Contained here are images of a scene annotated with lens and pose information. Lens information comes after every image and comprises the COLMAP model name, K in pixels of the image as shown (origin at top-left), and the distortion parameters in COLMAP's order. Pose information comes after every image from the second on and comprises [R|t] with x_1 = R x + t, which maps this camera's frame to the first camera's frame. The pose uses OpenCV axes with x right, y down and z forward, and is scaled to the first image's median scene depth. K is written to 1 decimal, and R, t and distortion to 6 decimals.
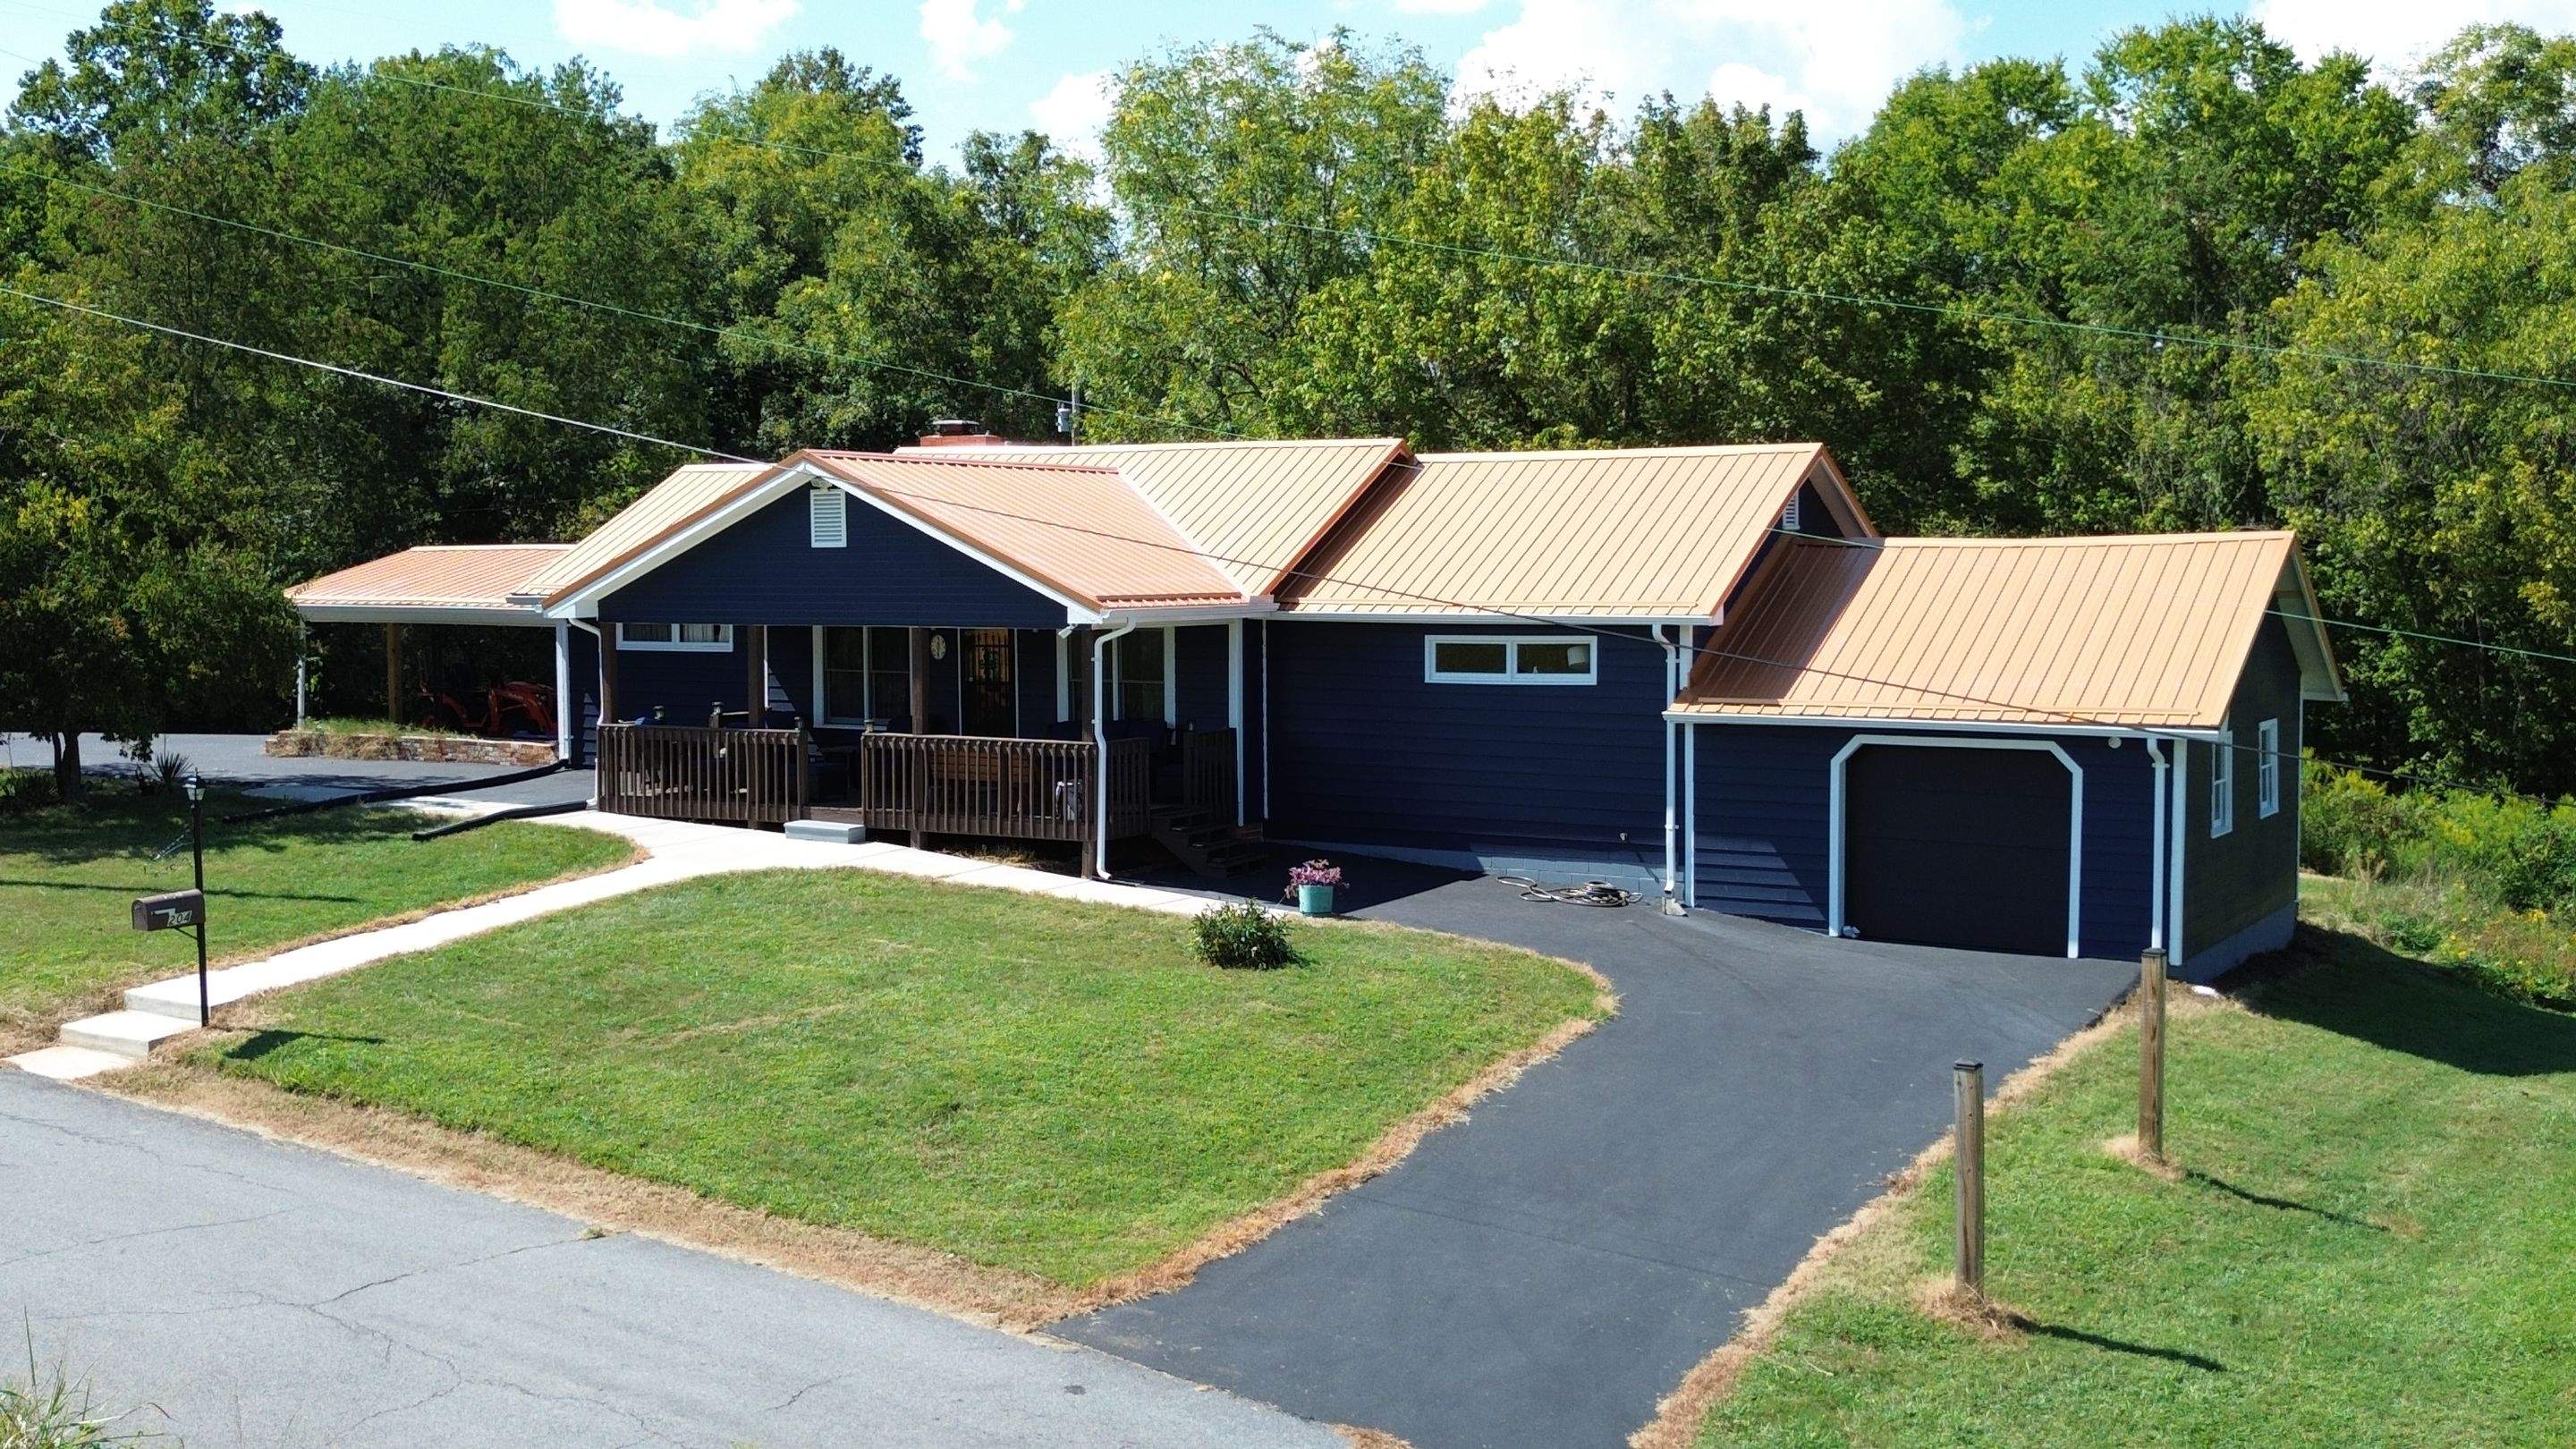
lens RADIAL K [[2539.8, 0, 1288.0], [0, 2539.8, 724.5], [0, 0, 1]] dist [0.010108, -0.012693]
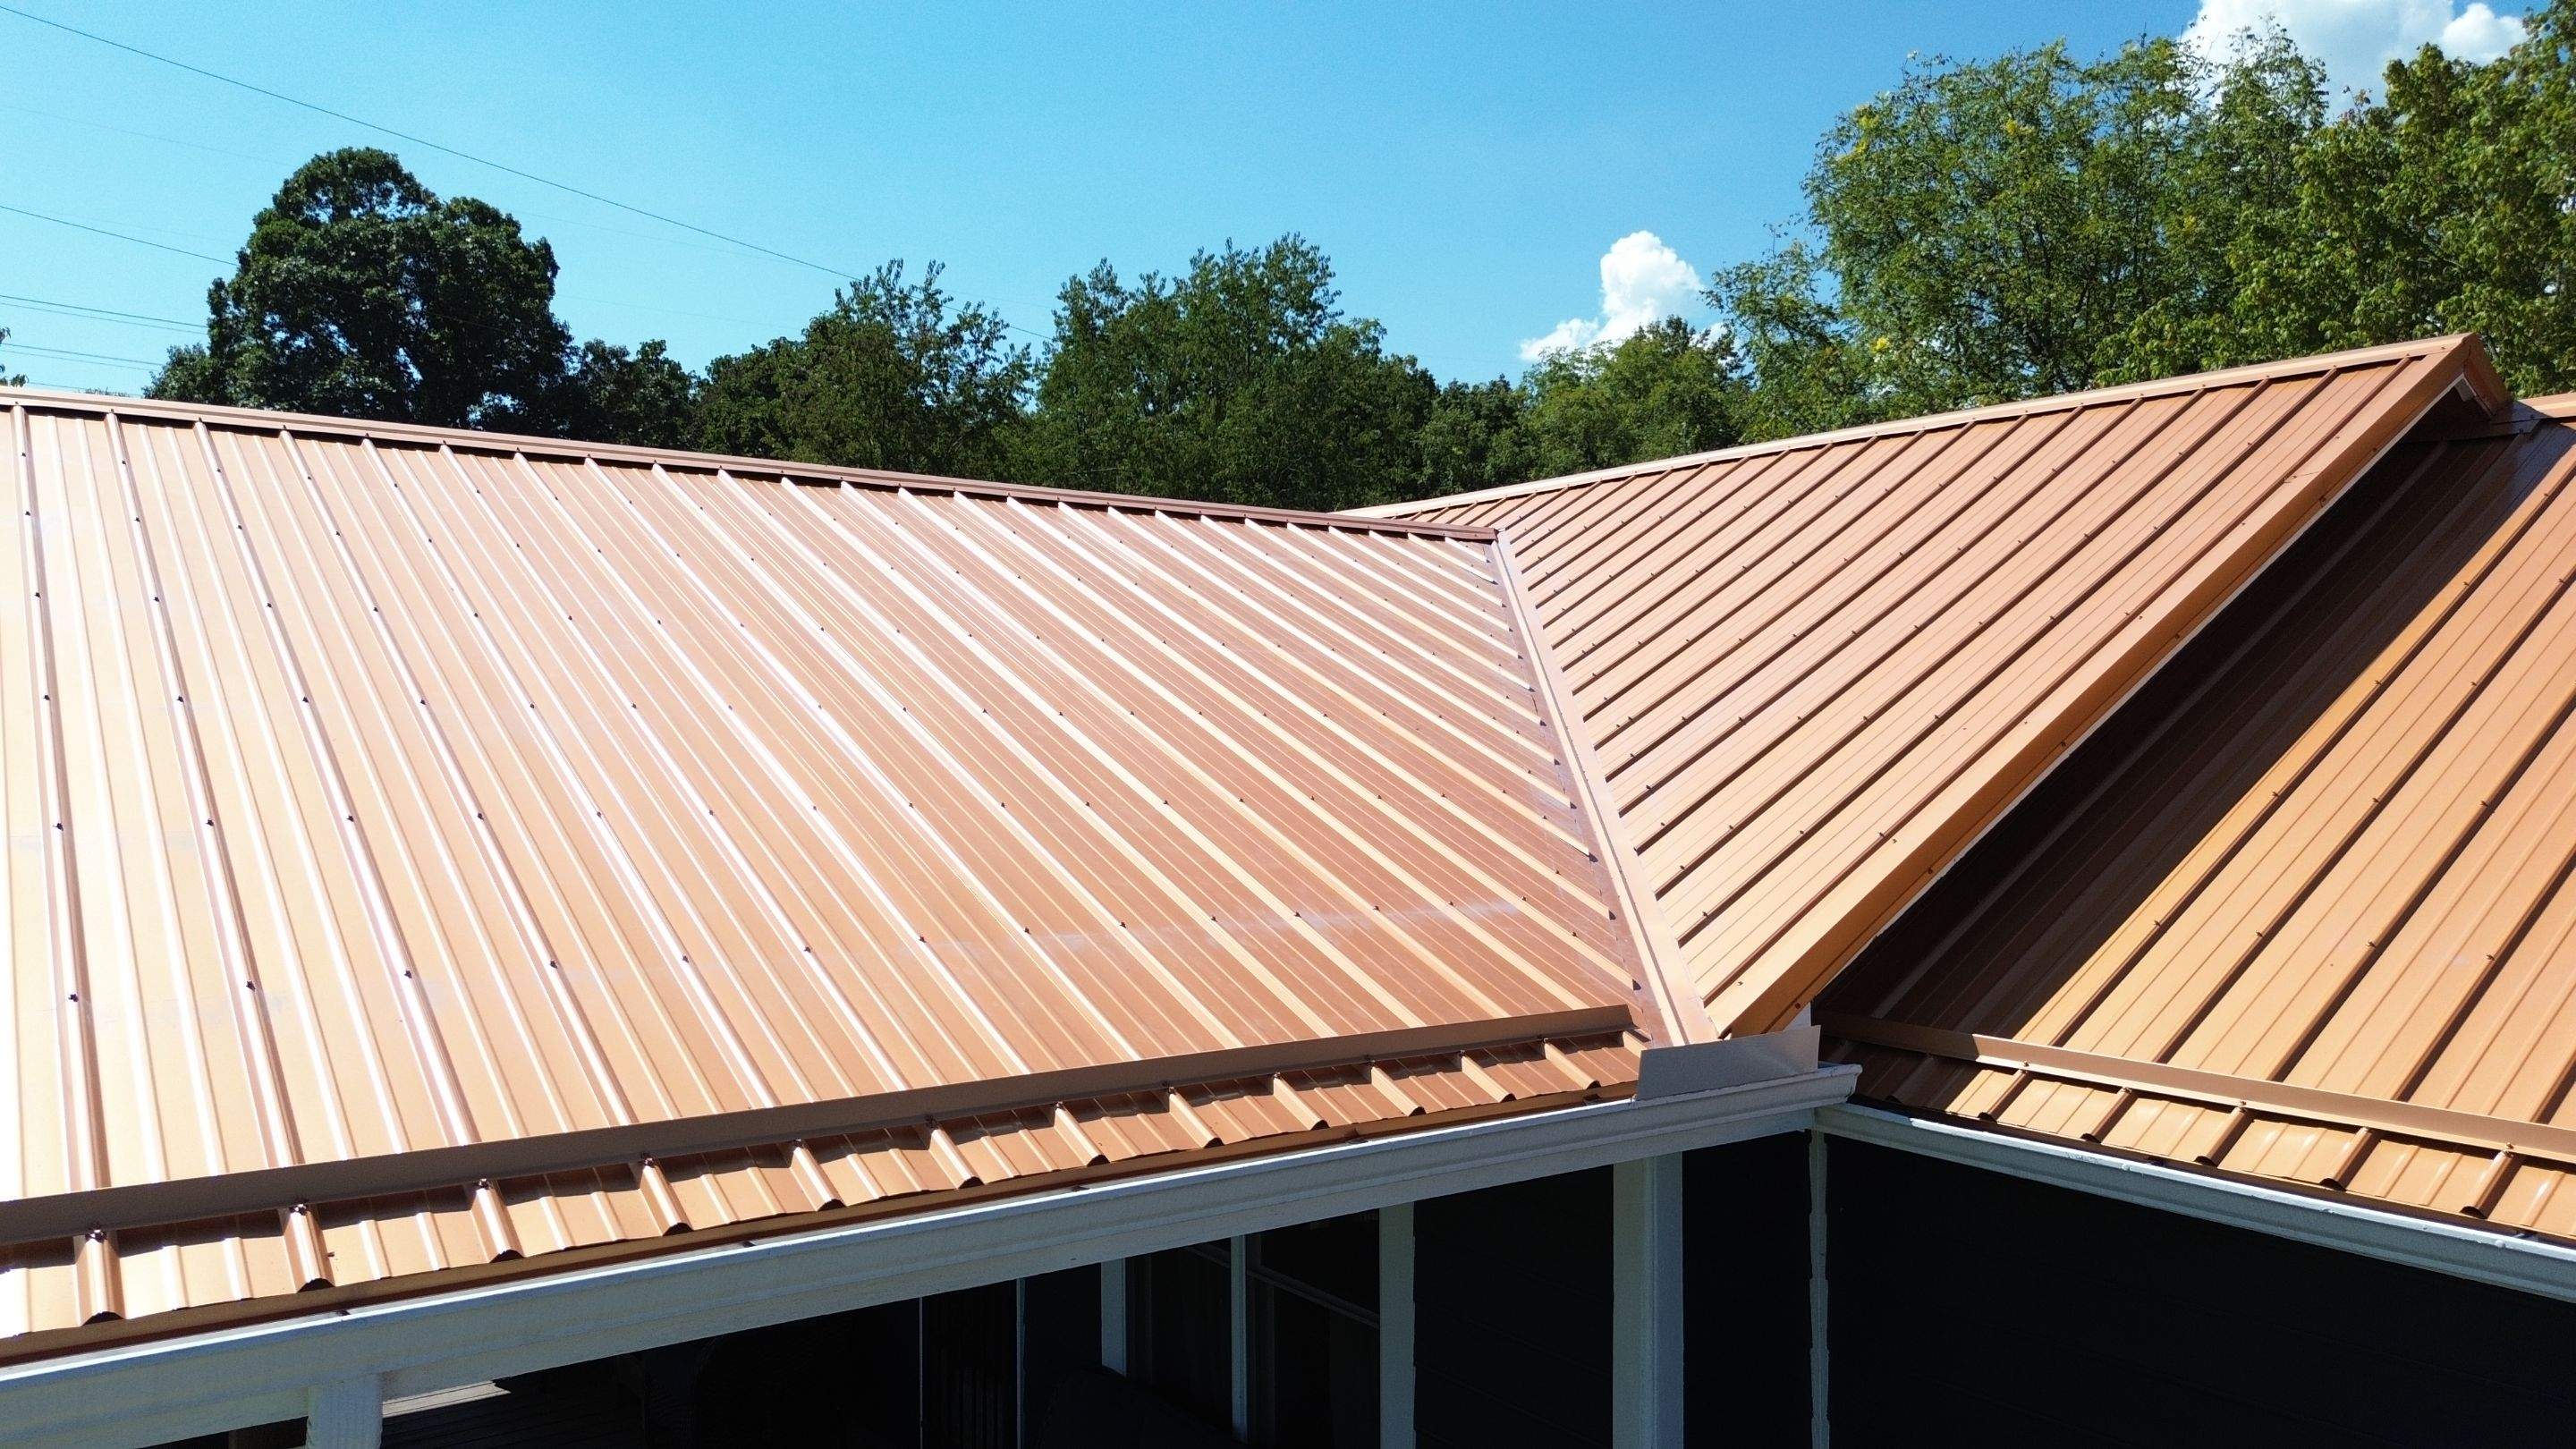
lens RADIAL K [[1842.0, 0, 1280.1], [0, 1842.0, 715.8], [0, 0, 1]] dist [0.049774, -0.044285]
pose [[0.913604, -0.002922, -0.406595, 0.003120], [-0.029556, 0.996851, -0.073577, -0.014633], [0.405530, 0.079238, 0.910641, 0.203018]]
